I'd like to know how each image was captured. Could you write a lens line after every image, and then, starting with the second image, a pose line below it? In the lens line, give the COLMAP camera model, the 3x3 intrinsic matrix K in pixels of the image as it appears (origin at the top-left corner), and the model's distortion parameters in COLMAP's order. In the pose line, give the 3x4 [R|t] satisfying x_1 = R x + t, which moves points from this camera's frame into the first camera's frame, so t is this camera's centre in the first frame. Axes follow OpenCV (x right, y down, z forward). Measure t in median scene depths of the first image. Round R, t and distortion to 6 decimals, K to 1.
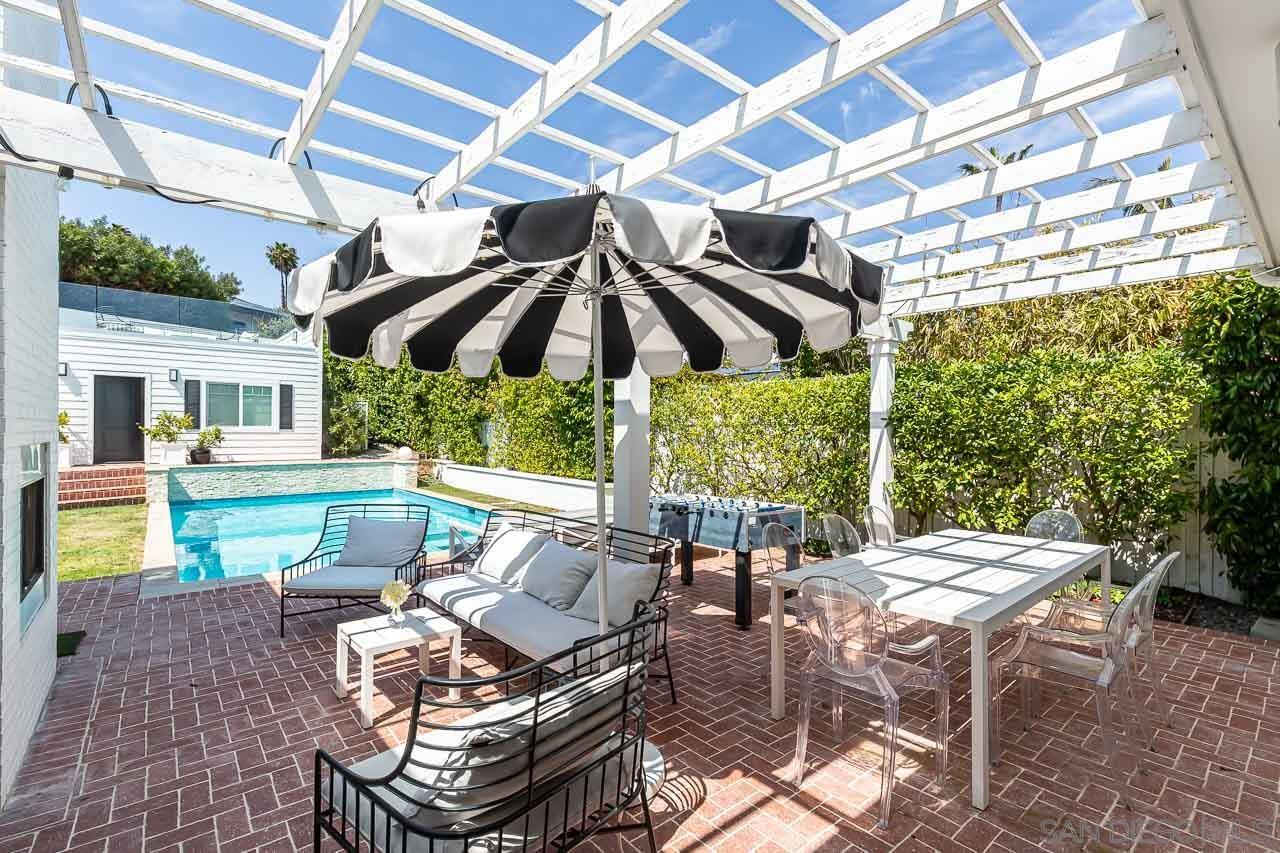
lens RADIAL K [[578.3, 0, 640.8], [0, 578.3, 431.1], [0, 0, 1]] dist [-0.001293, 0.000063]
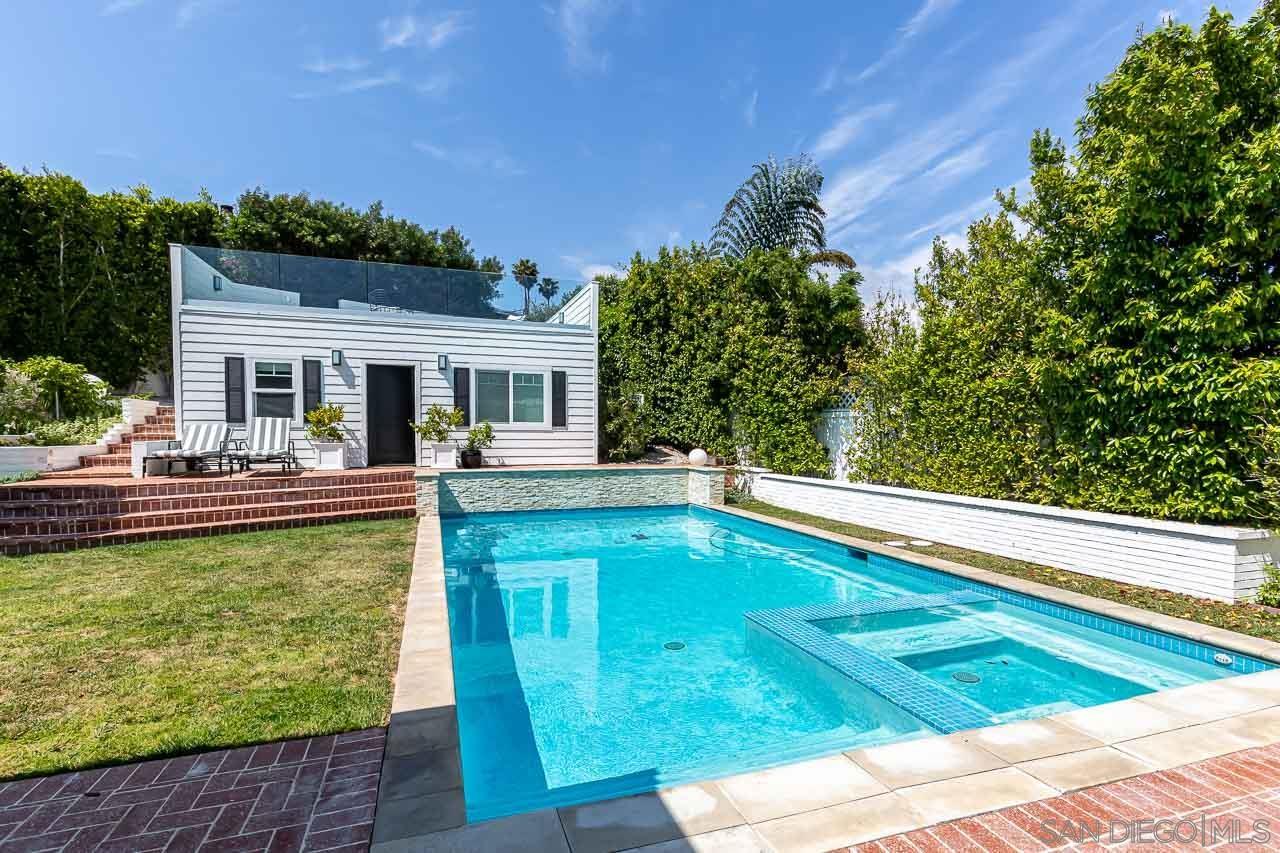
lens RADIAL K [[711.7, 0, 720.3], [0, 711.7, 454.3], [0, 0, 1]] dist [-0.000701, 0.001072]
pose [[0.952593, 0.008656, -0.304125, -0.107683], [0.000922, 0.999508, 0.031336, 0.005415], [0.304247, -0.030130, 0.952116, 0.132777]]
